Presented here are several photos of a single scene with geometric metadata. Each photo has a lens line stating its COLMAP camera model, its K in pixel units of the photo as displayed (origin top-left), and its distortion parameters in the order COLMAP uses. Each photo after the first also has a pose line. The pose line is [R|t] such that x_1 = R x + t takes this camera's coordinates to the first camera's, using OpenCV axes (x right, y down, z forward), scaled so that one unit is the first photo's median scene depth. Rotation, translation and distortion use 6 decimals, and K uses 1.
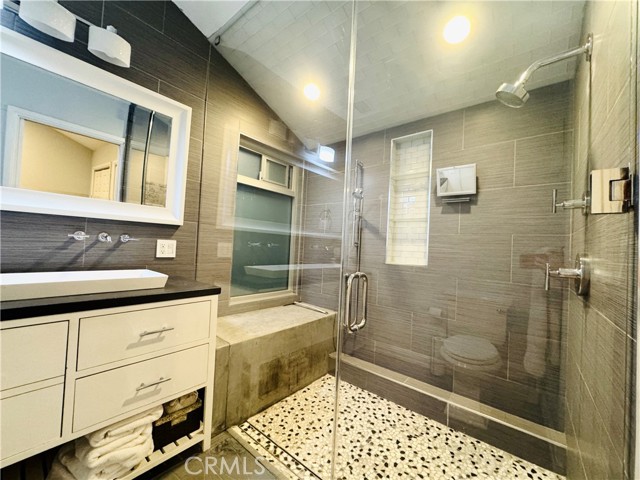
lens RADIAL K [[257.8, 0, 319.9], [0, 257.8, 238.2], [0, 0, 1]] dist [-0.000834, -0.000379]
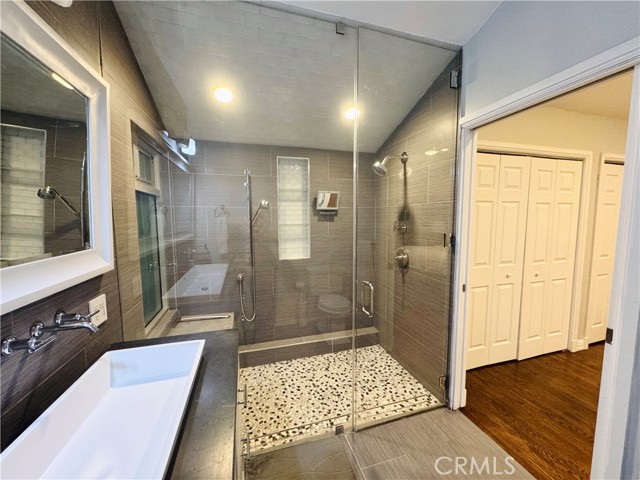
lens RADIAL K [[257.8, 0, 319.0], [0, 257.8, 239.6], [0, 0, 1]] dist [-0.000834, -0.000379]
pose [[0.555528, -0.125725, 0.821938, -0.782661], [0.010596, 0.989493, 0.144193, -0.217248], [-0.831430, -0.071394, 0.551023, 0.202019]]
